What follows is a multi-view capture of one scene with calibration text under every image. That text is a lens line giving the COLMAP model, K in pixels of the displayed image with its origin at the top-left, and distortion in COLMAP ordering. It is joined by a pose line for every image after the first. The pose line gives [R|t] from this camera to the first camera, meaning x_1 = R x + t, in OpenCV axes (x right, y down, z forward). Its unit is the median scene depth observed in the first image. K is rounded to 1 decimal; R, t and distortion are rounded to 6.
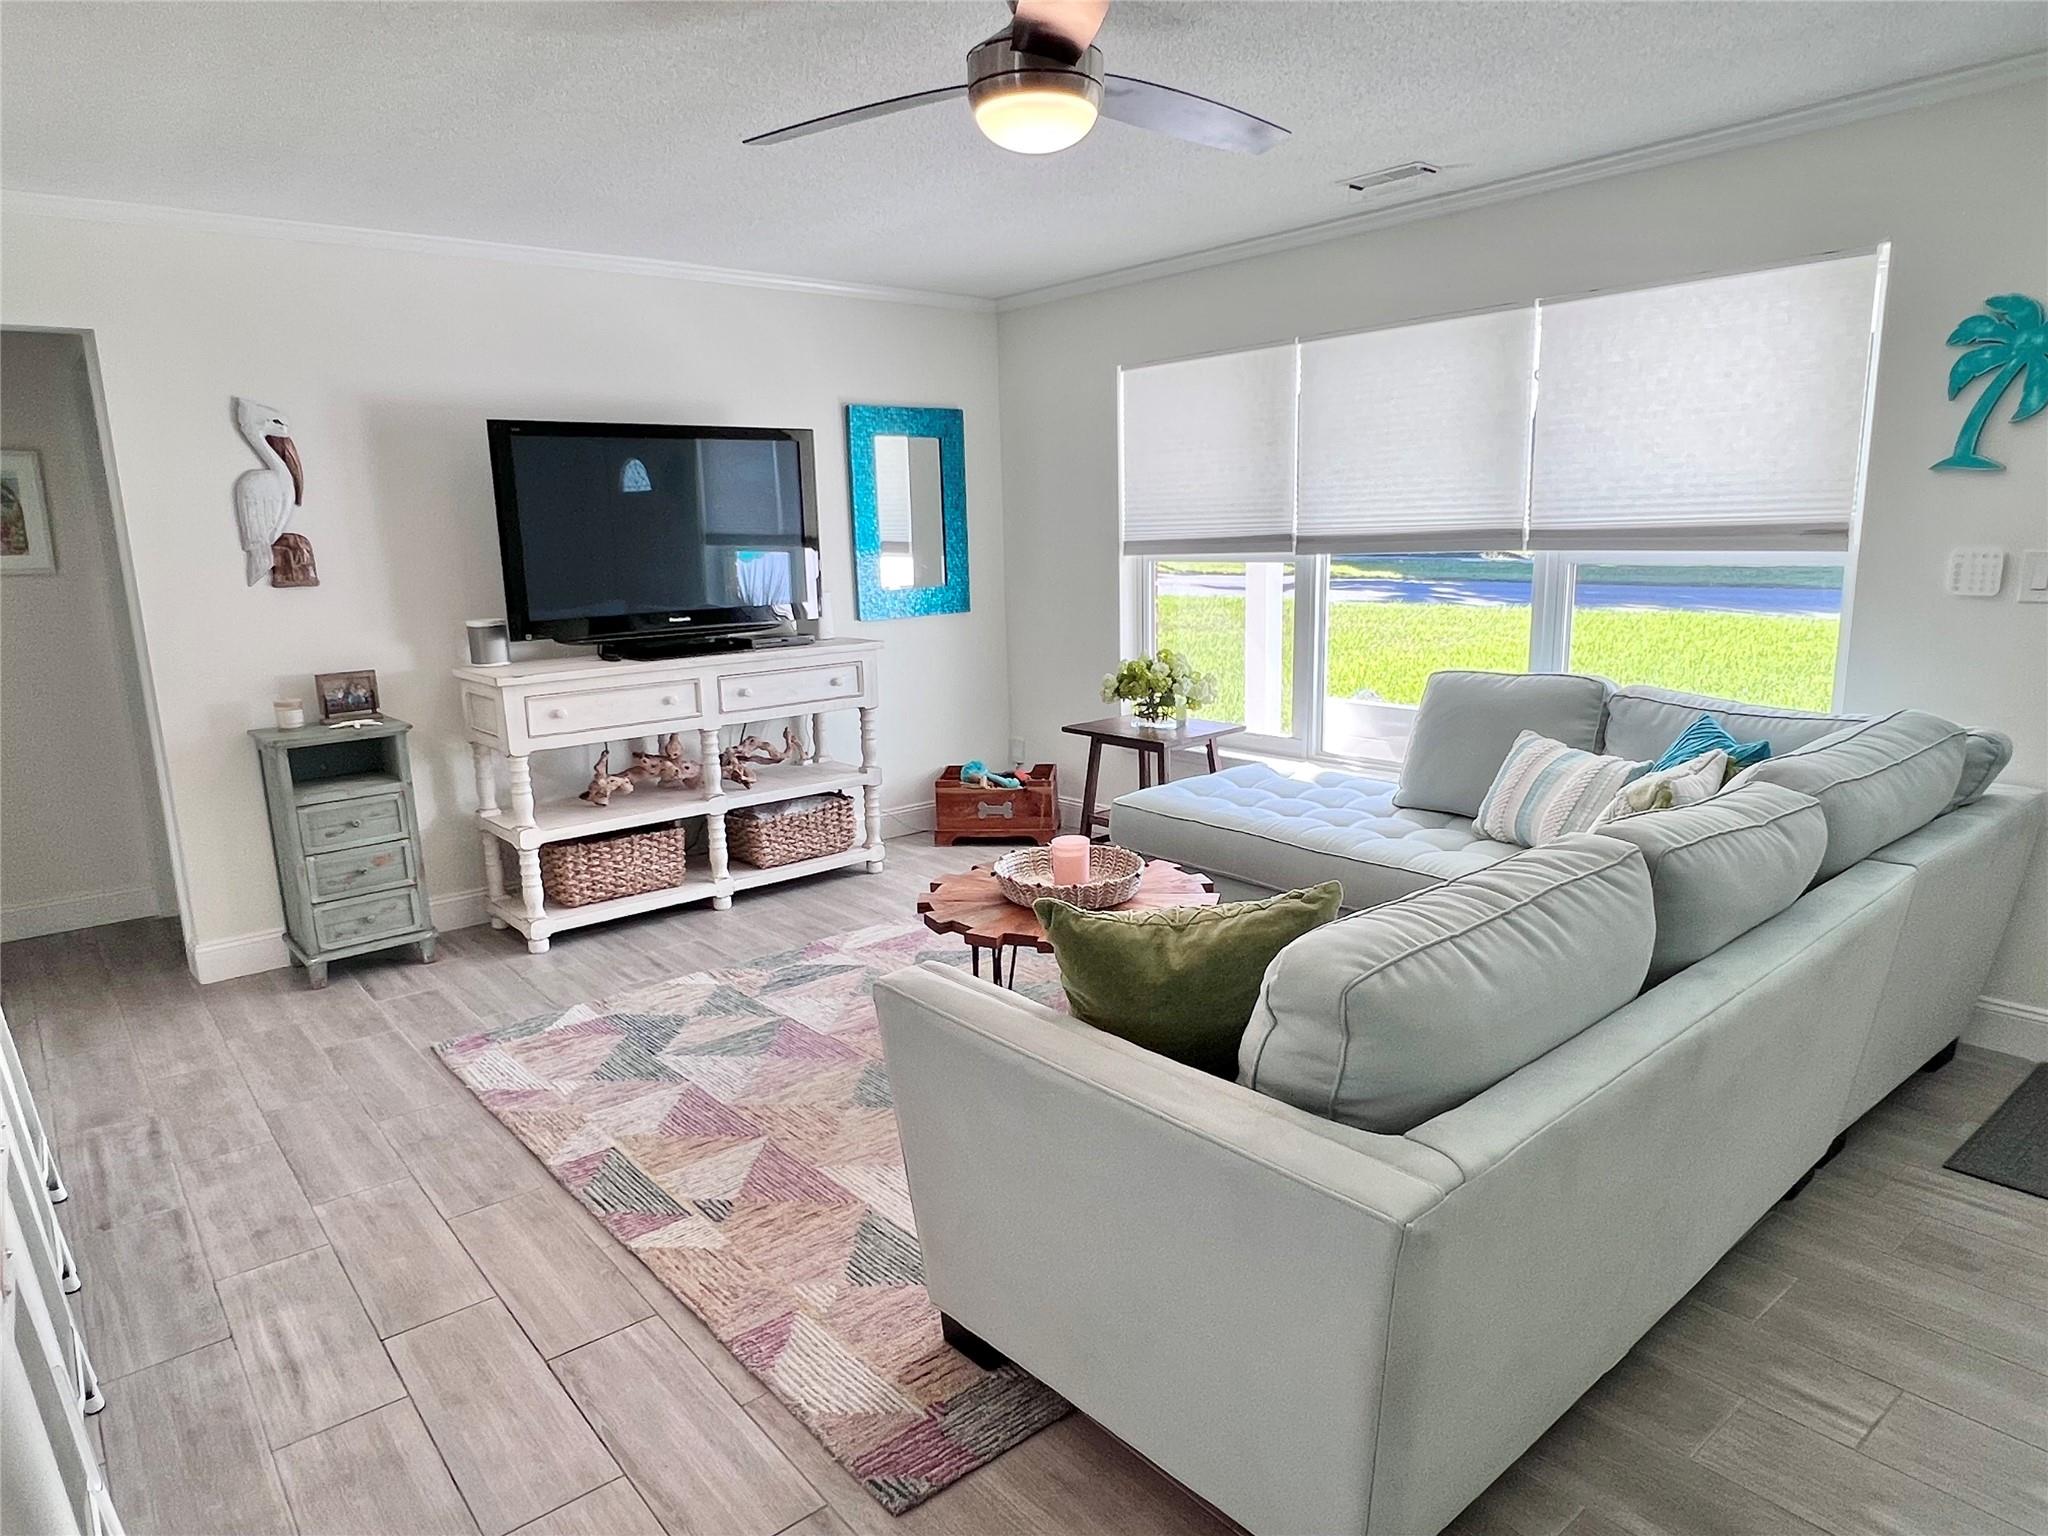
lens RADIAL K [[1287.6, 0, 1024.8], [0, 1287.6, 781.7], [0, 0, 1]] dist [0.001736, -0.001315]
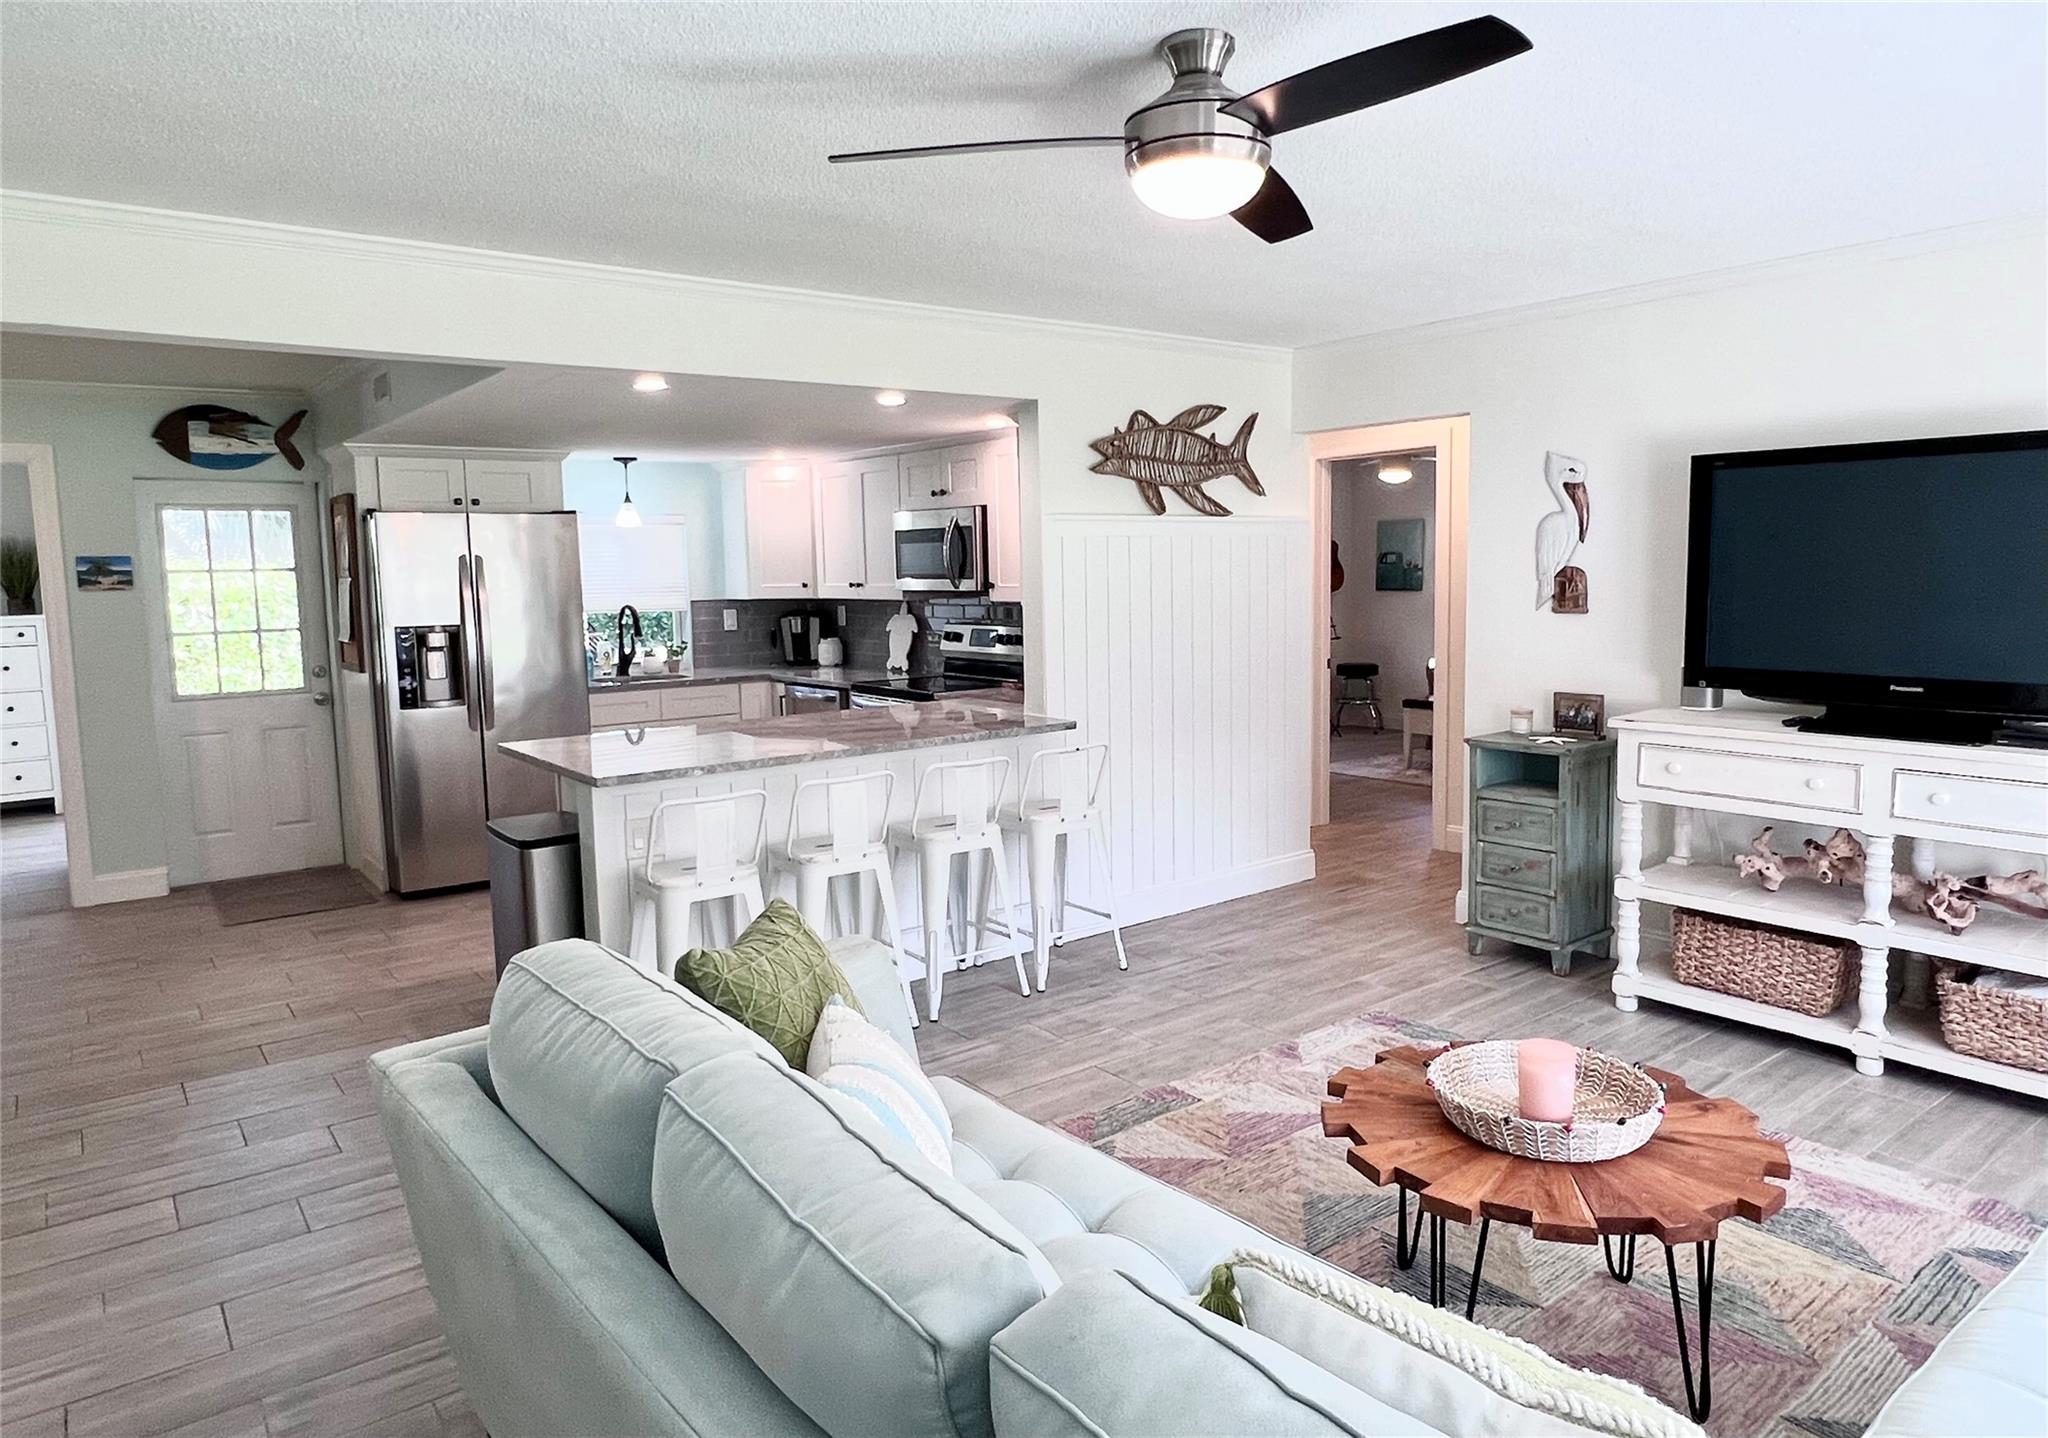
lens RADIAL K [[1285.7, 0, 1023.5], [0, 1285.7, 692.9], [0, 0, 1]] dist [0.003277, -0.003510]
pose [[-0.033692, 0.131175, -0.990787, 0.583274], [-0.180085, 0.974326, 0.135120, -0.152428], [0.983074, 0.182979, -0.009205, 0.564273]]
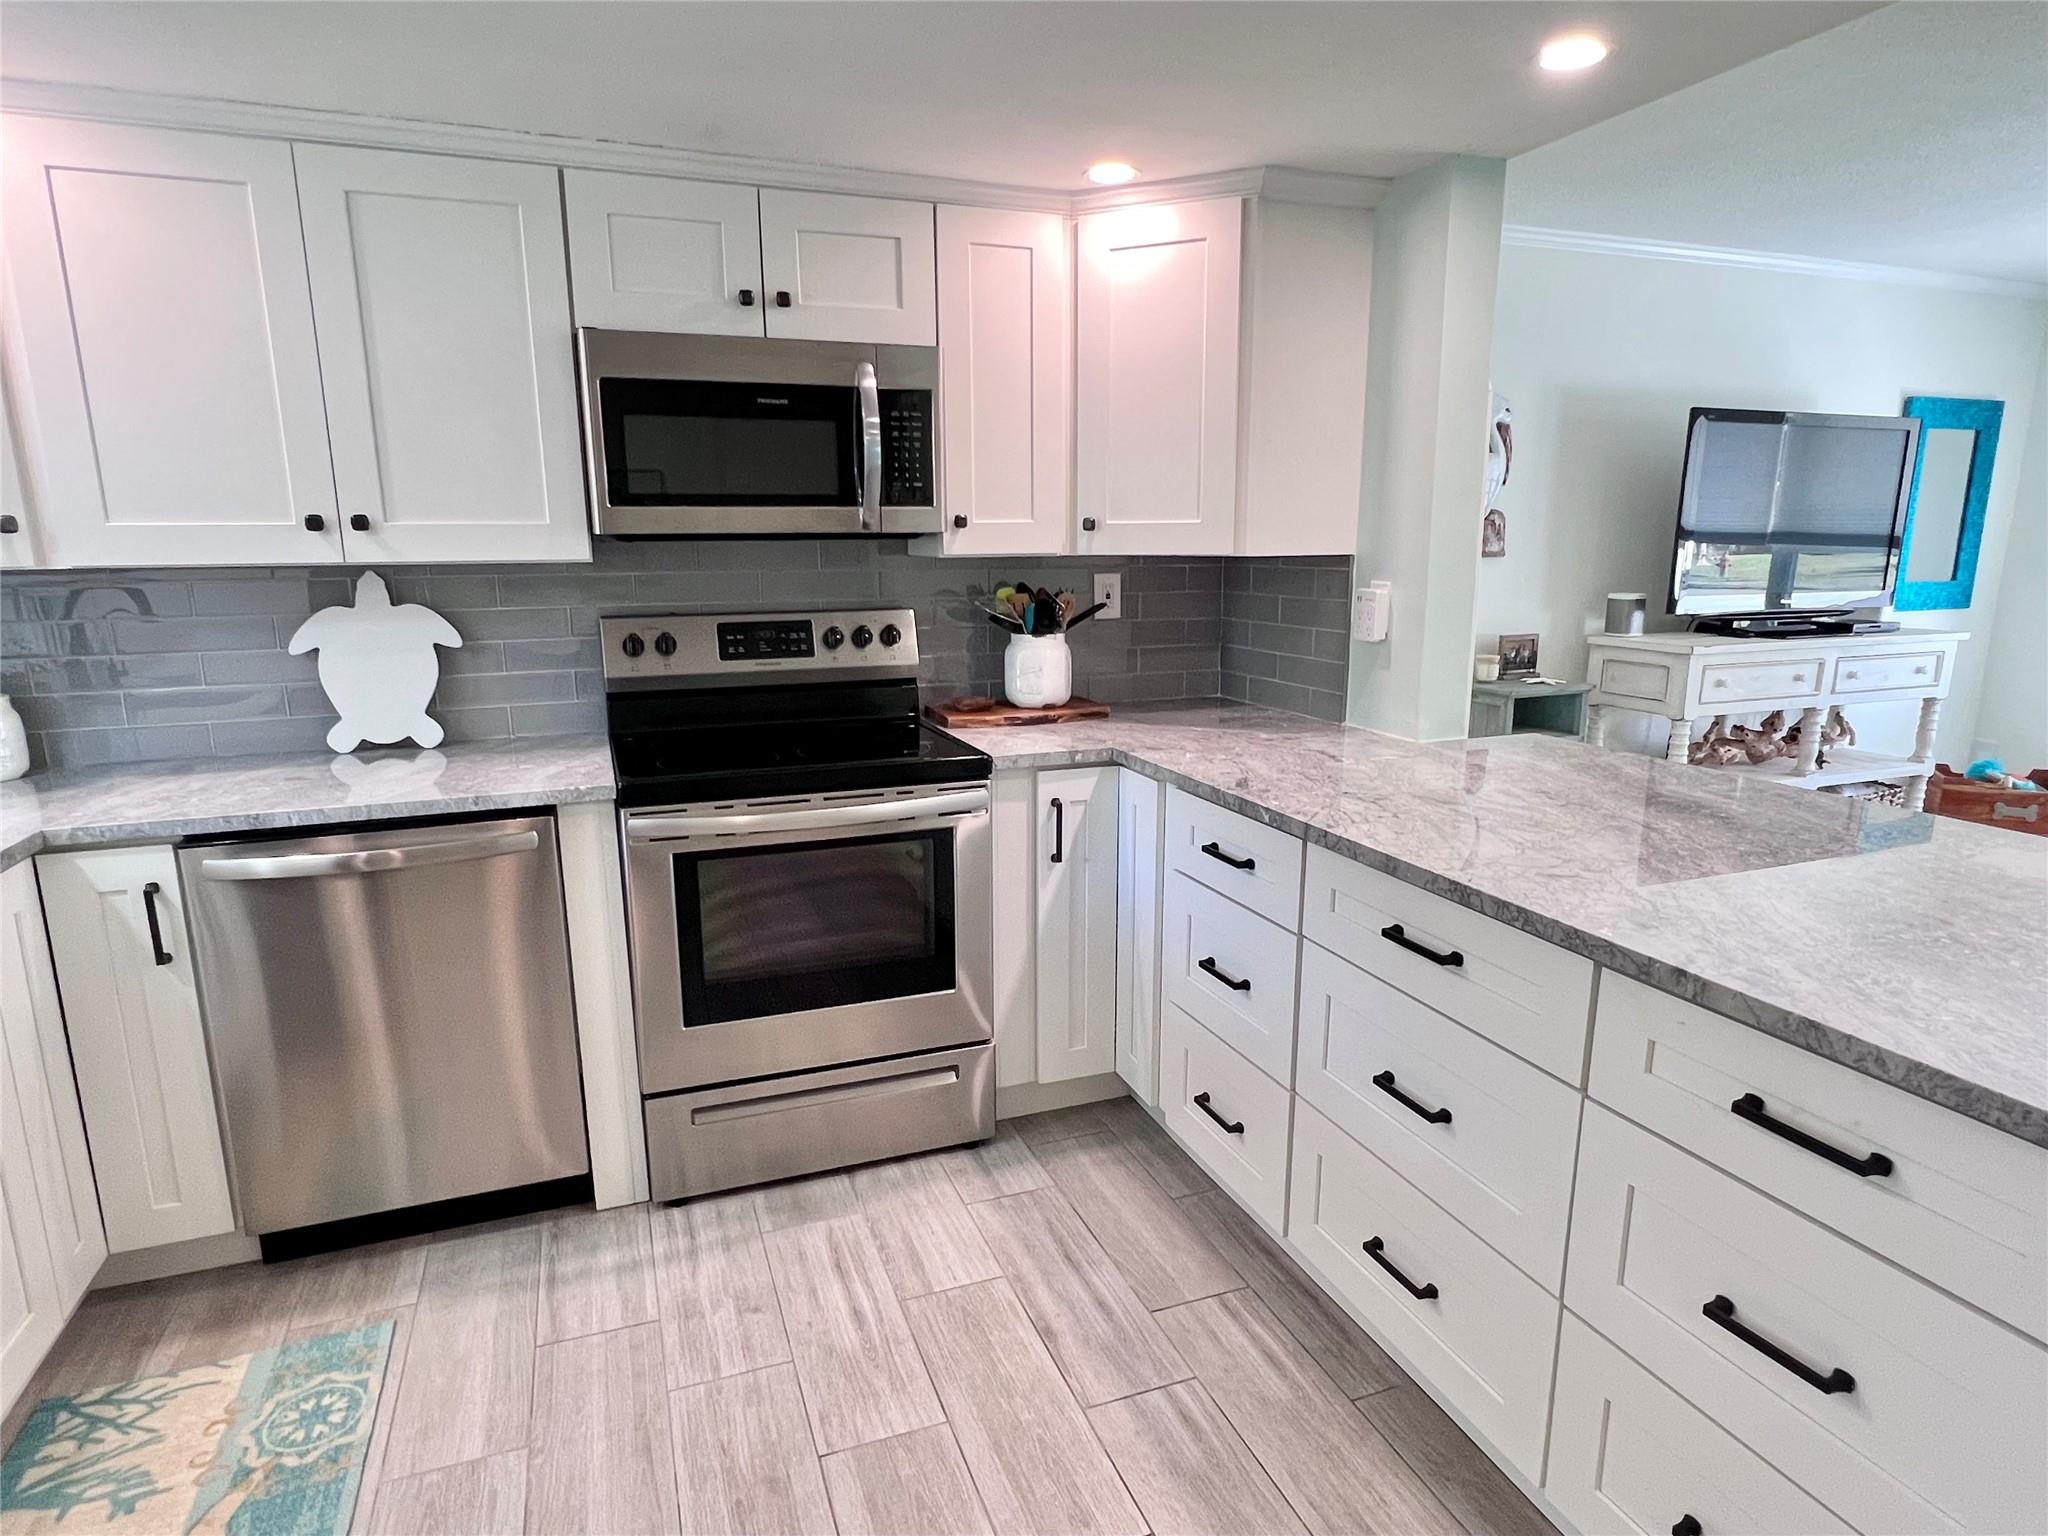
lens RADIAL K [[1144.9, 0, 1013.0], [0, 1144.9, 787.6], [0, 0, 1]] dist [0.001057, -0.000909]
pose [[0.942677, 0.094145, -0.320151, -0.631557], [-0.087389, 0.995544, 0.035440, 0.053817], [0.322061, -0.005431, 0.946703, -0.098402]]
